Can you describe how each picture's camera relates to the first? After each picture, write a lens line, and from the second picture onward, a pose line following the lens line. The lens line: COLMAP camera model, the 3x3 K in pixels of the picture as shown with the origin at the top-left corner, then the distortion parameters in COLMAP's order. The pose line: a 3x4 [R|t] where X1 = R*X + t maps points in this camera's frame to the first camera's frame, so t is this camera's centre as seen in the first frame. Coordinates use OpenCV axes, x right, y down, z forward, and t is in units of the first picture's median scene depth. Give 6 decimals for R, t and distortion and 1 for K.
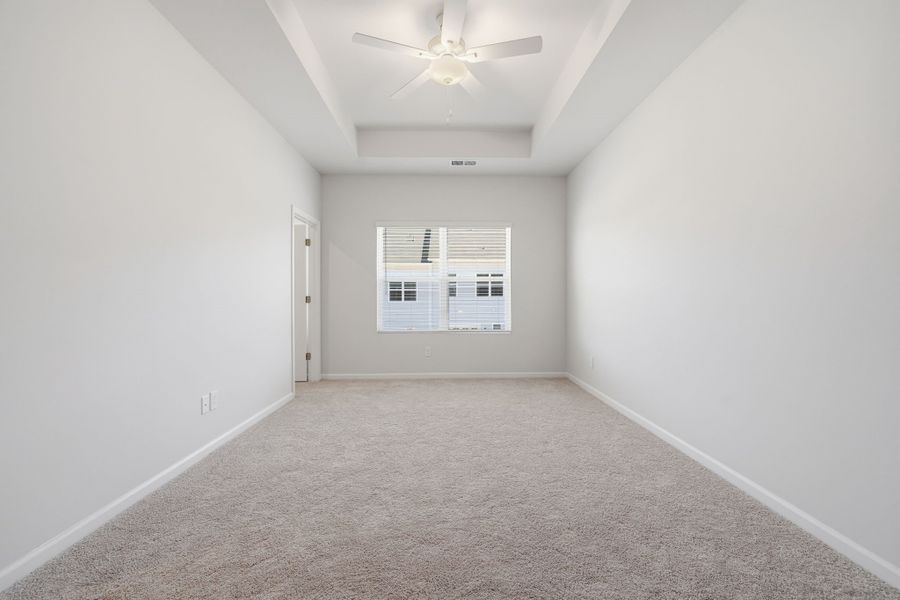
lens RADIAL K [[368.6, 0, 459.6], [0, 368.6, 298.6], [0, 0, 1]] dist [0.003075, -0.000171]
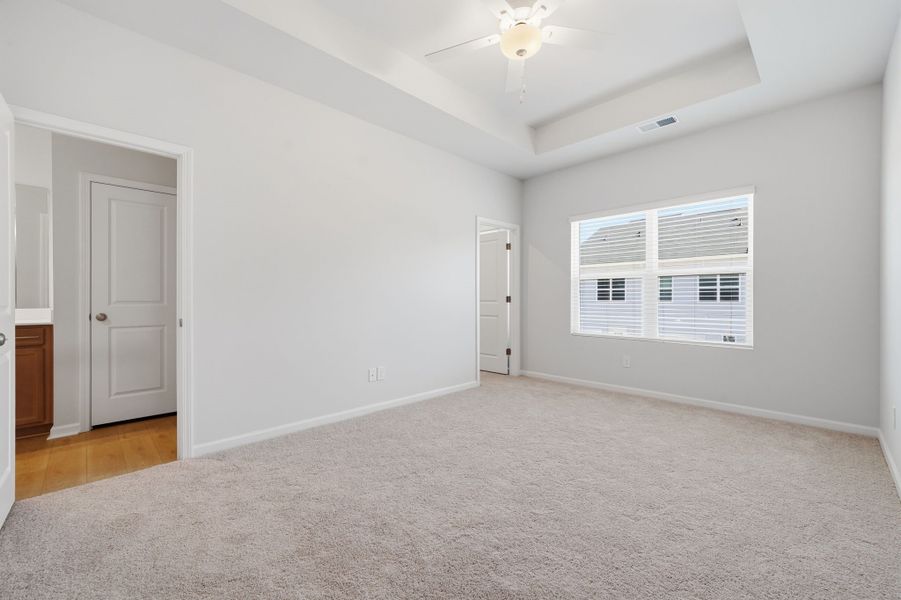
lens RADIAL K [[369.1, 0, 455.2], [0, 369.1, 300.5], [0, 0, 1]] dist [0.003075, -0.000171]
pose [[0.684574, 0.004267, -0.728931, 0.271116], [0.000640, 0.999979, 0.006454, -0.000705], [0.728943, -0.004885, 0.684557, 0.144294]]
